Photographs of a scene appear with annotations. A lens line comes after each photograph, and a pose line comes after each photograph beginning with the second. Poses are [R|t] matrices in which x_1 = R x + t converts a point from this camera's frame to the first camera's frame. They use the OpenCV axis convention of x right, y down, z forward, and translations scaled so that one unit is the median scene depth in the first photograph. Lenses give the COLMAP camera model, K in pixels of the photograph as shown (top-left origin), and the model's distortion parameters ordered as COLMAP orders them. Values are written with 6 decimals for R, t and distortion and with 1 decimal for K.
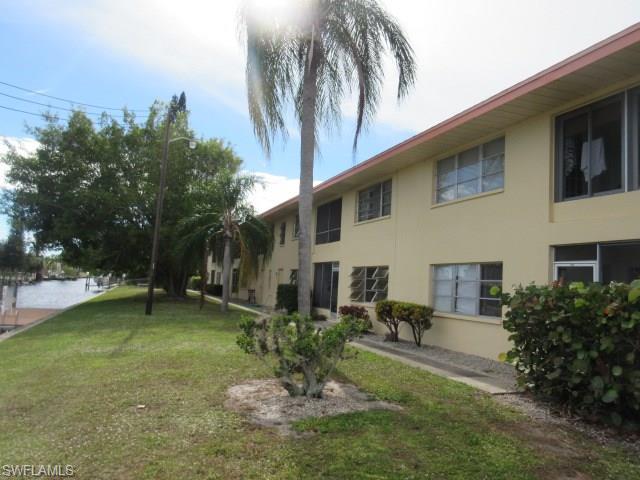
lens RADIAL K [[478.2, 0, 320.0], [0, 478.2, 240.0], [0, 0, 1]] dist [-0.004600, -0.003981]
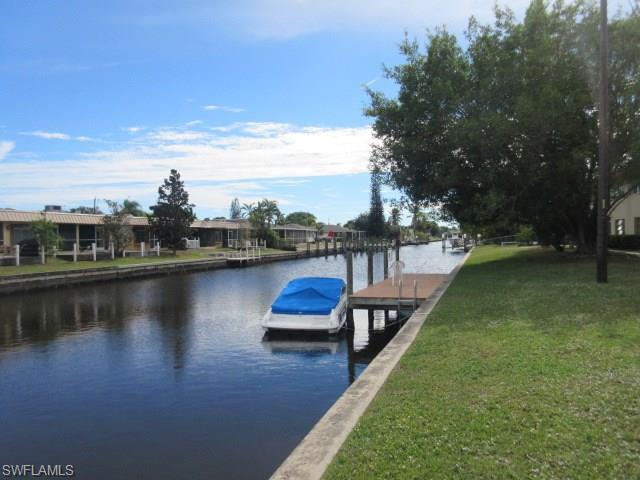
lens RADIAL K [[478.2, 0, 320.0], [0, 478.2, 240.0], [0, 0, 1]] dist [-0.004600, -0.003981]
pose [[0.772789, -0.064835, -0.631343, -0.162916], [0.117166, 0.992244, 0.041518, 0.021374], [0.623754, -0.106056, 0.774392, 0.196769]]
